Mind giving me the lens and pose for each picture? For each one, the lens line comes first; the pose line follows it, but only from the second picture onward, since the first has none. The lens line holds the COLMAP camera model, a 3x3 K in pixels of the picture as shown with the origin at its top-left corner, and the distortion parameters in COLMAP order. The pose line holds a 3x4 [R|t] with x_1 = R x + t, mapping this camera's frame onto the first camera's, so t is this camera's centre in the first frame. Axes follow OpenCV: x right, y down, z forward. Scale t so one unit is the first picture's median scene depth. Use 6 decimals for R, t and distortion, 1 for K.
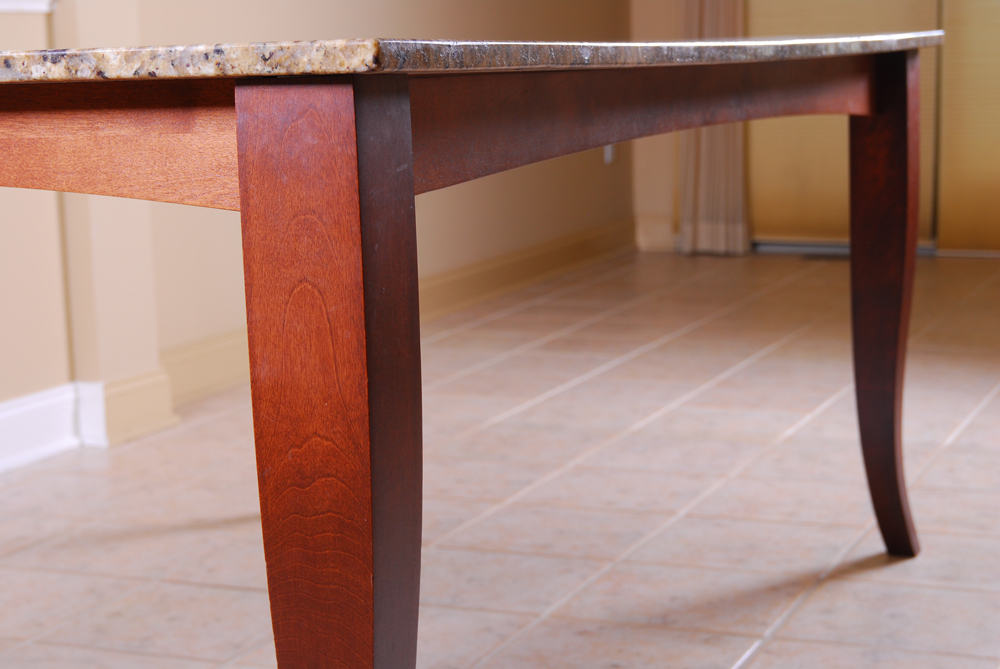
lens RADIAL K [[1846.9, 0, 500.0], [0, 1846.9, 334.5], [0, 0, 1]] dist [-0.053192, 0.096344]
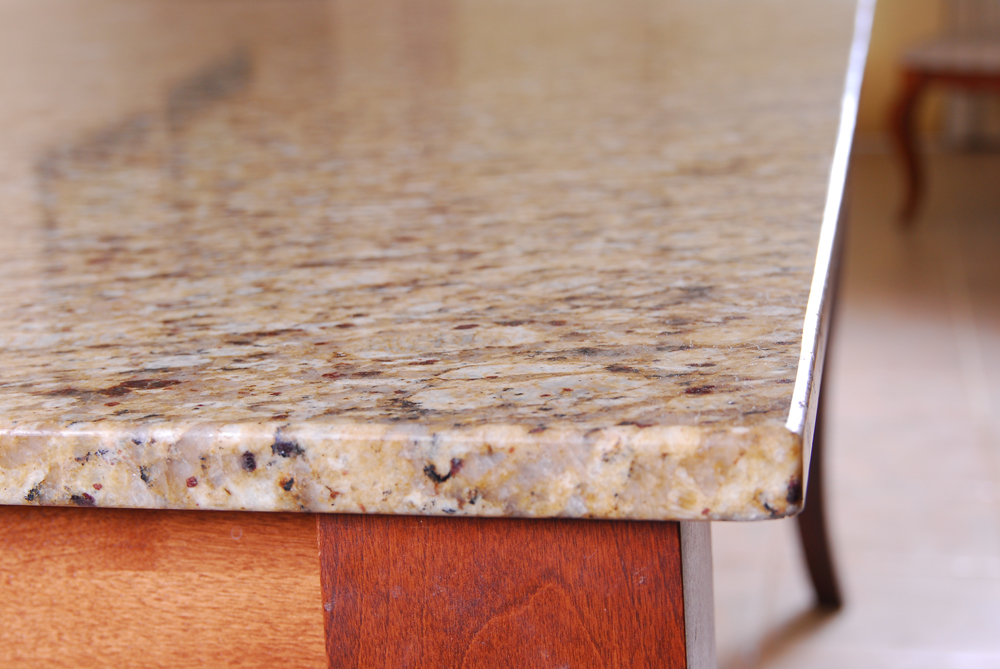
lens RADIAL K [[1846.9, 0, 500.0], [0, 1846.9, 334.5], [0, 0, 1]] dist [-0.053192, 0.096344]
pose [[0.984617, -0.064756, 0.162283, -0.167938], [0.054811, 0.996377, 0.065027, -0.195221], [-0.165906, -0.055132, 0.984599, 0.648973]]
